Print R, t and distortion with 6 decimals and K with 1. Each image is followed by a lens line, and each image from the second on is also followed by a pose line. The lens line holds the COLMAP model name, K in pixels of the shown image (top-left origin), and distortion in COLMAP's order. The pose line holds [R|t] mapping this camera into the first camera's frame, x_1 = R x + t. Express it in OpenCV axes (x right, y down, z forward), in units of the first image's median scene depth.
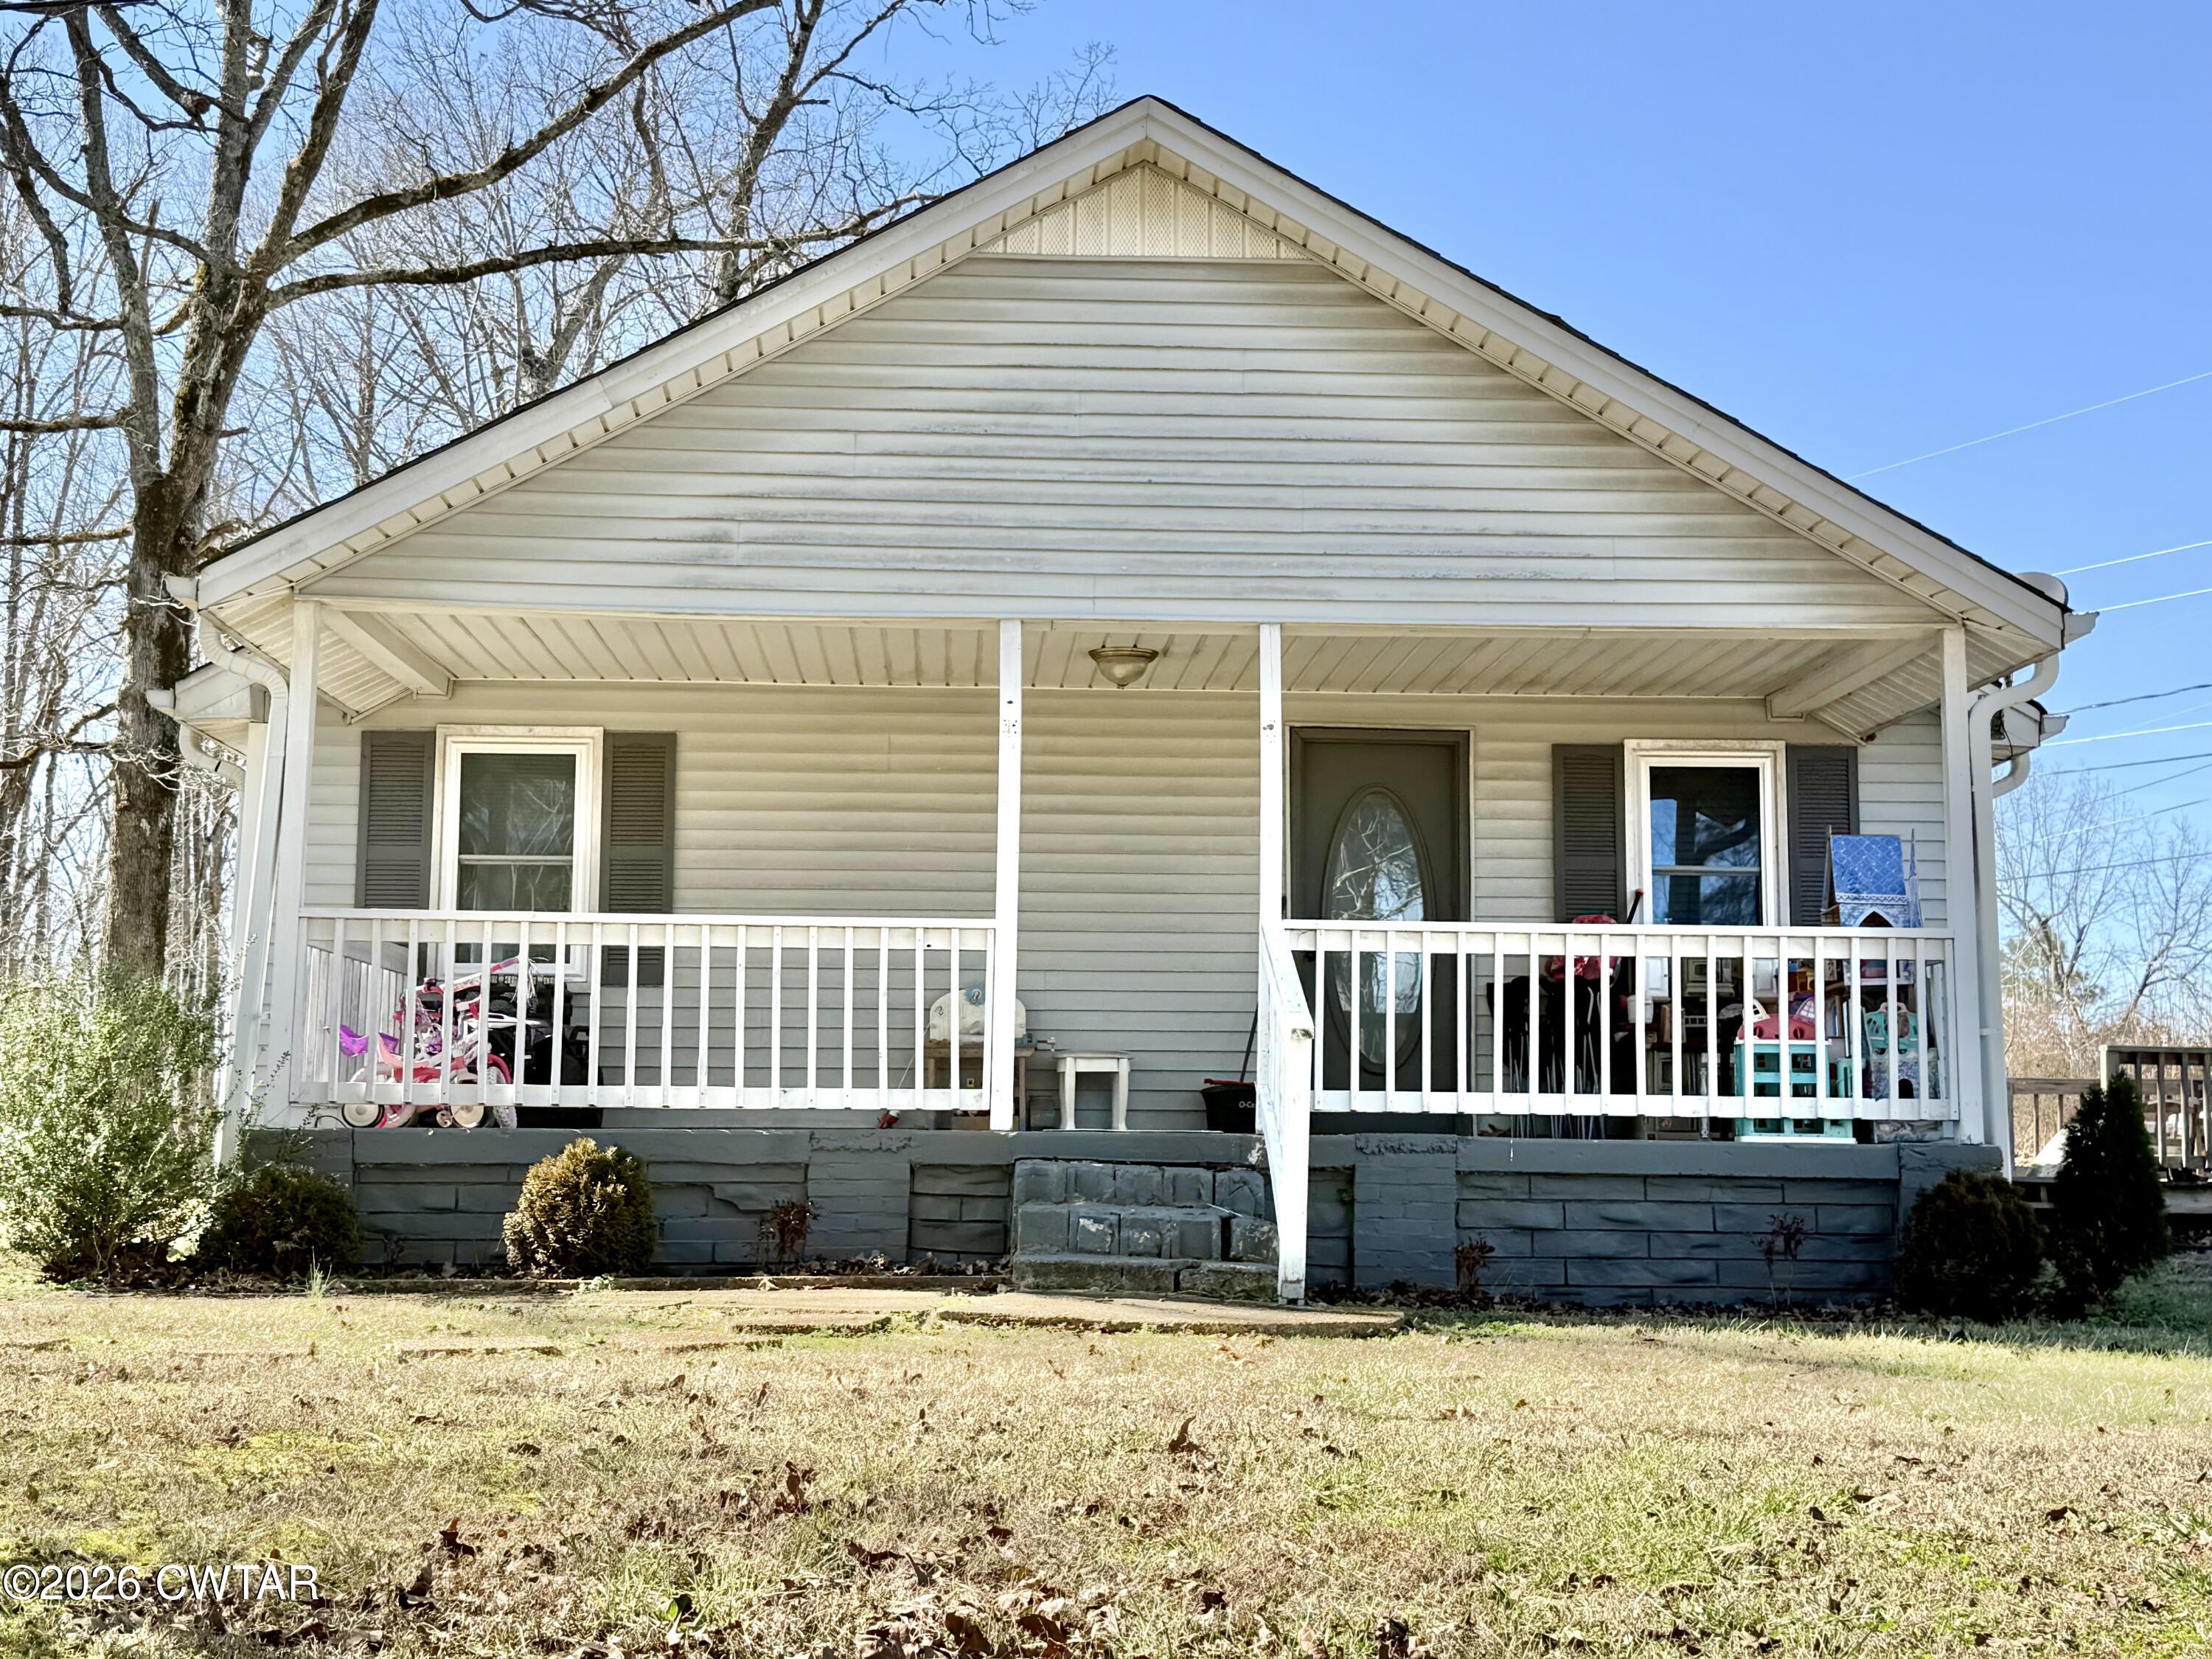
lens RADIAL K [[2774.0, 0, 1106.0], [0, 2774.0, 829.5], [0, 0, 1]] dist [0.111855, 0.014057]
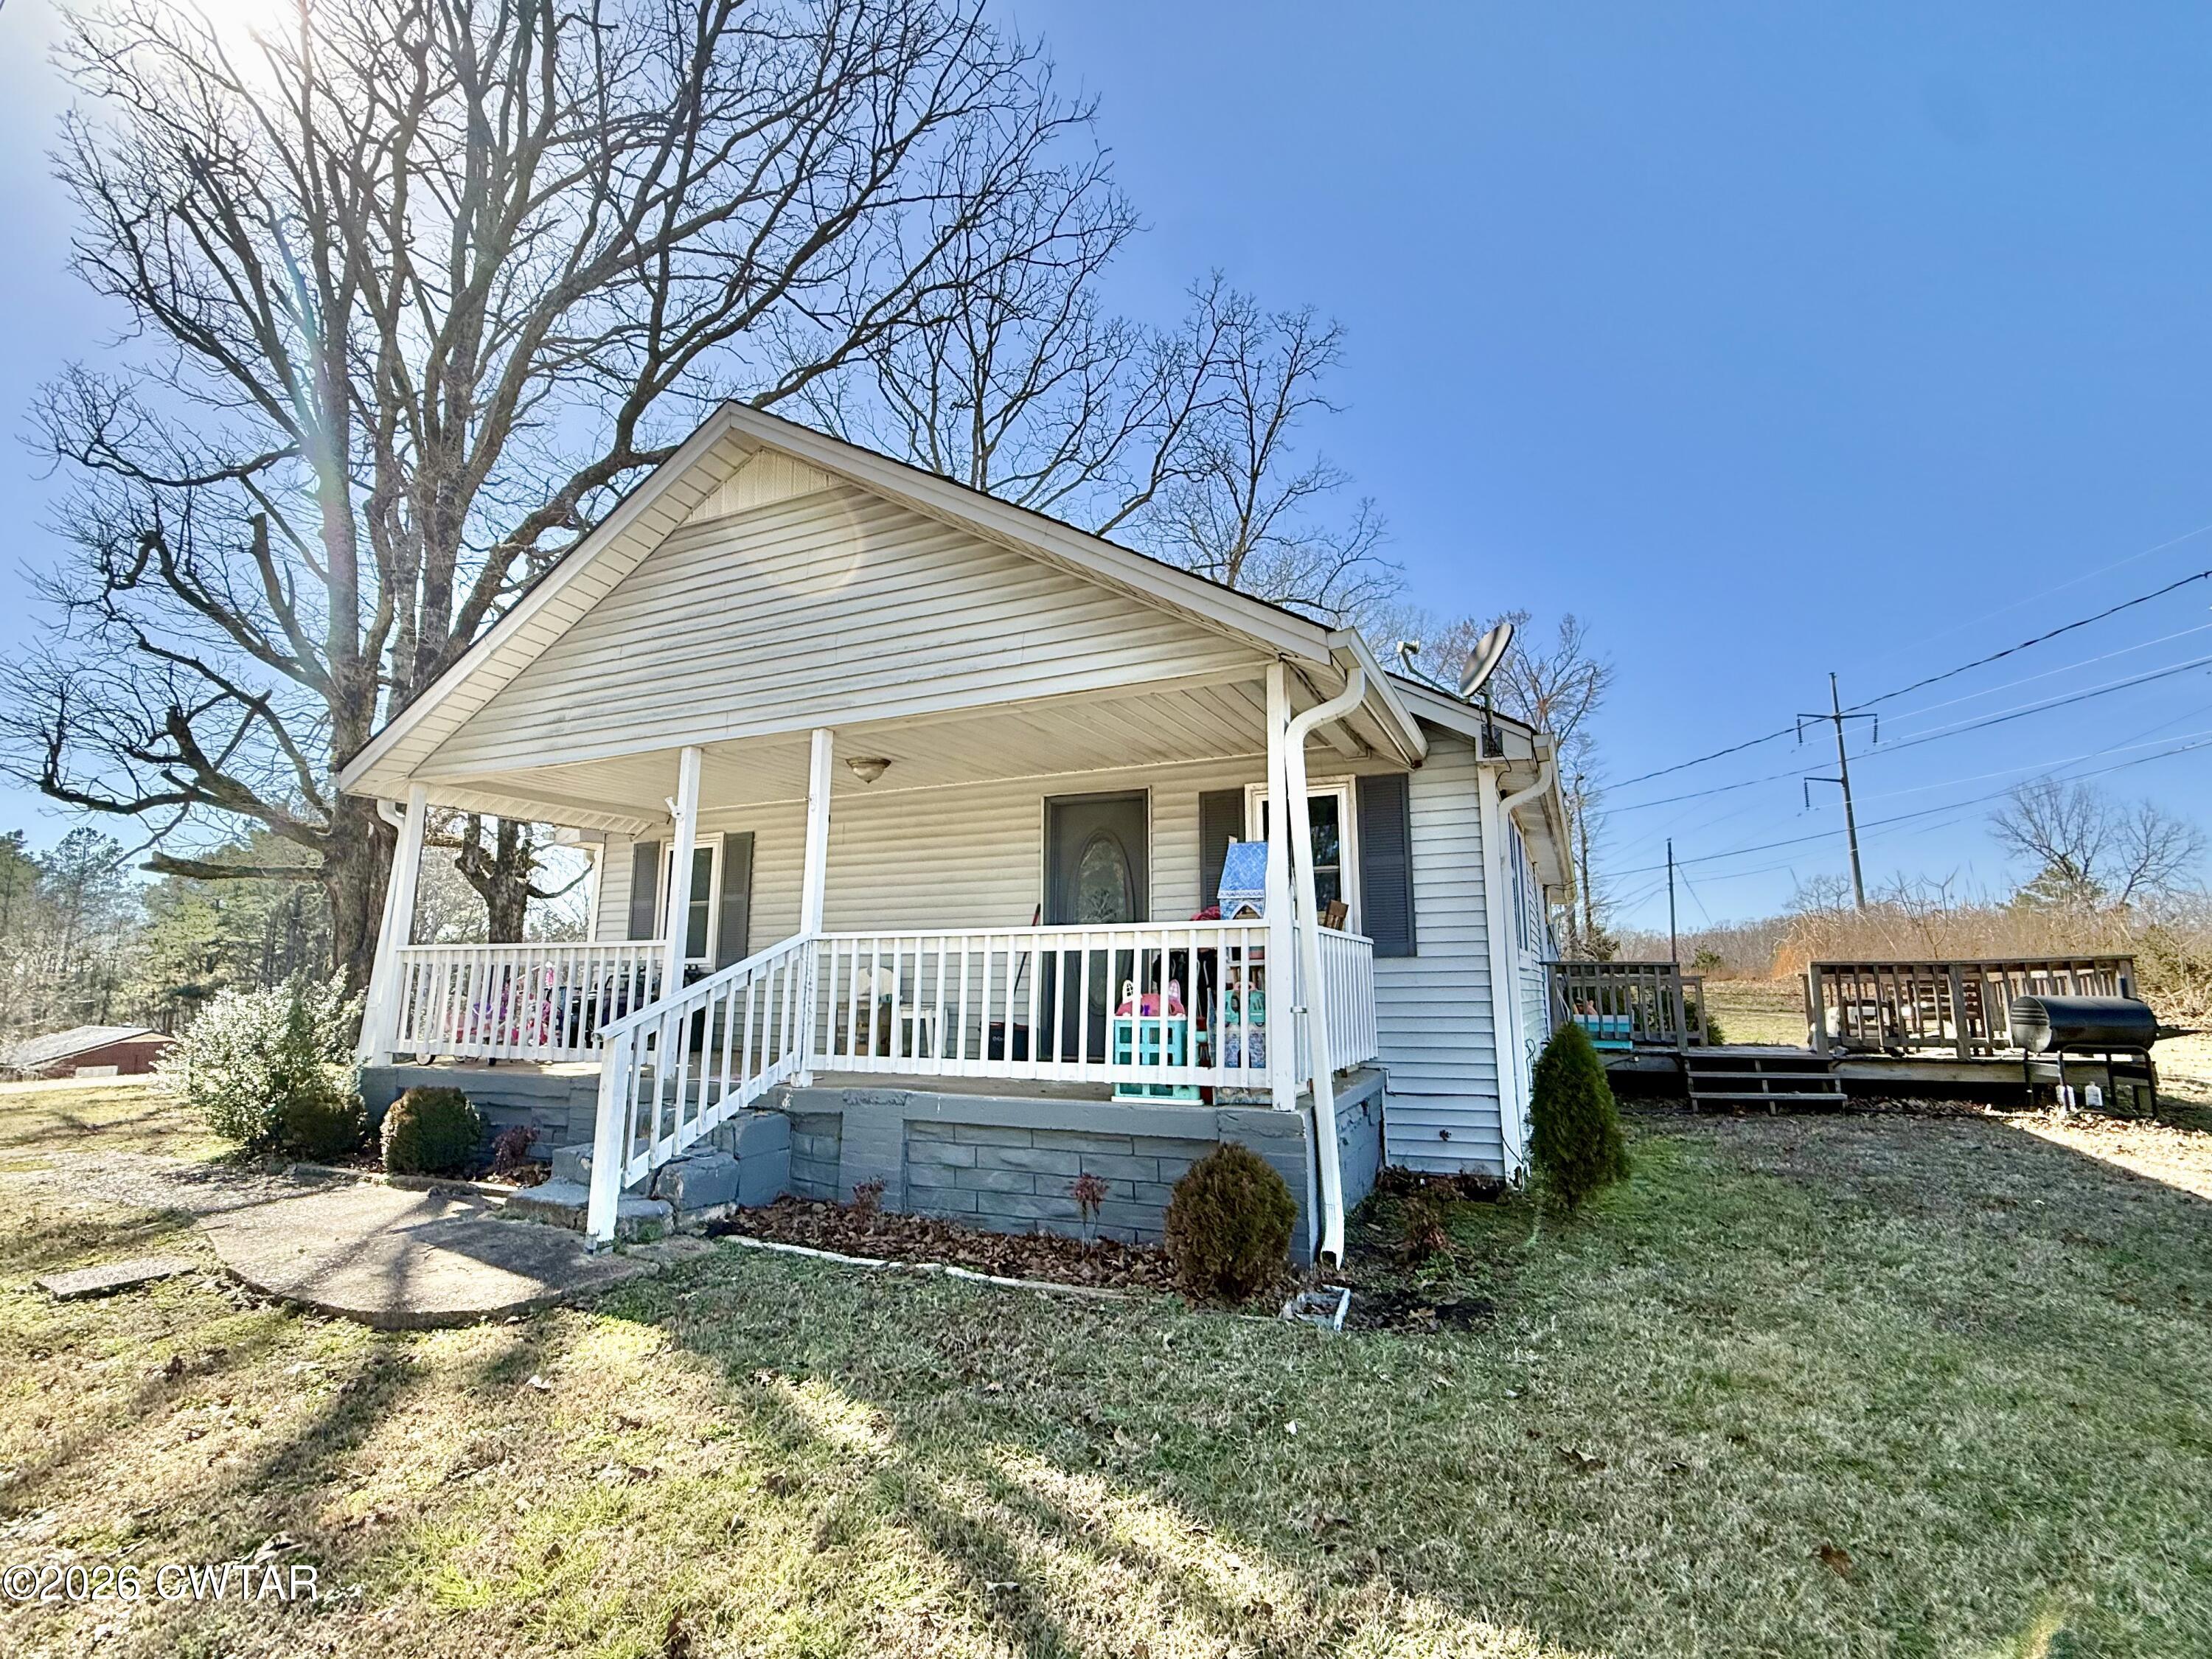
lens RADIAL K [[1007.2, 0, 1106.0], [0, 1007.2, 829.5], [0, 0, 1]] dist [-0.002492, -0.000591]
pose [[0.892456, -0.080288, -0.443932, 0.427680], [0.066579, 0.996701, -0.046413, 0.013157], [0.446194, 0.011865, 0.894858, 0.597946]]
